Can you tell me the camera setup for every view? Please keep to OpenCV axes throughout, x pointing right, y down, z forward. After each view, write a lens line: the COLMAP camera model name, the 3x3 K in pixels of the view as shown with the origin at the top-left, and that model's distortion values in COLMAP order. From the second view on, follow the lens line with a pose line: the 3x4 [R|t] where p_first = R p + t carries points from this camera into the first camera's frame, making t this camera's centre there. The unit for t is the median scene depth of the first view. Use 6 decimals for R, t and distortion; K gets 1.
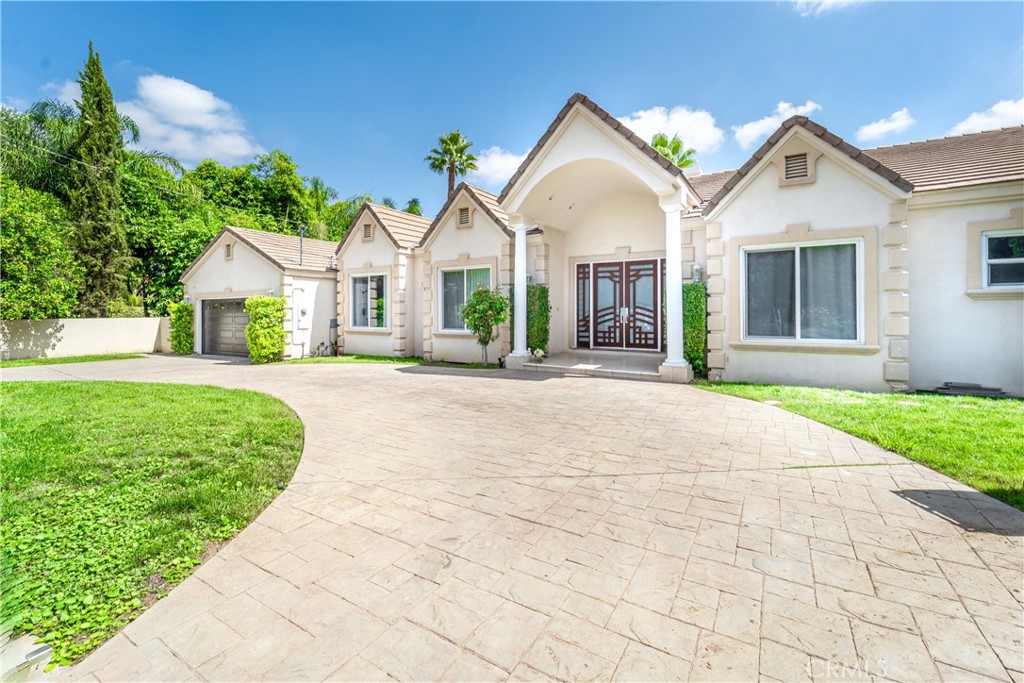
lens RADIAL K [[435.7, 0, 509.6], [0, 435.7, 318.4], [0, 0, 1]] dist [0.000009, -0.000123]
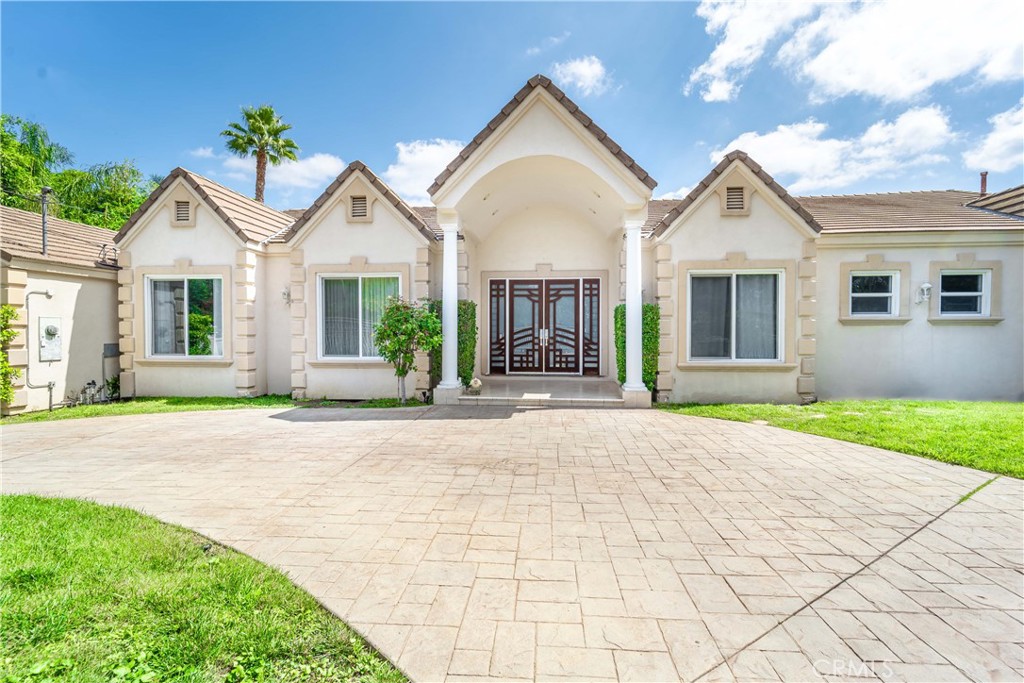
lens RADIAL K [[421.2, 0, 495.0], [0, 421.2, 345.8], [0, 0, 1]] dist [0.000240, -0.000257]
pose [[0.886606, -0.010227, 0.462412, -0.243135], [0.003851, 0.999884, 0.014730, -0.003052], [-0.462509, -0.011280, 0.886543, 0.245982]]
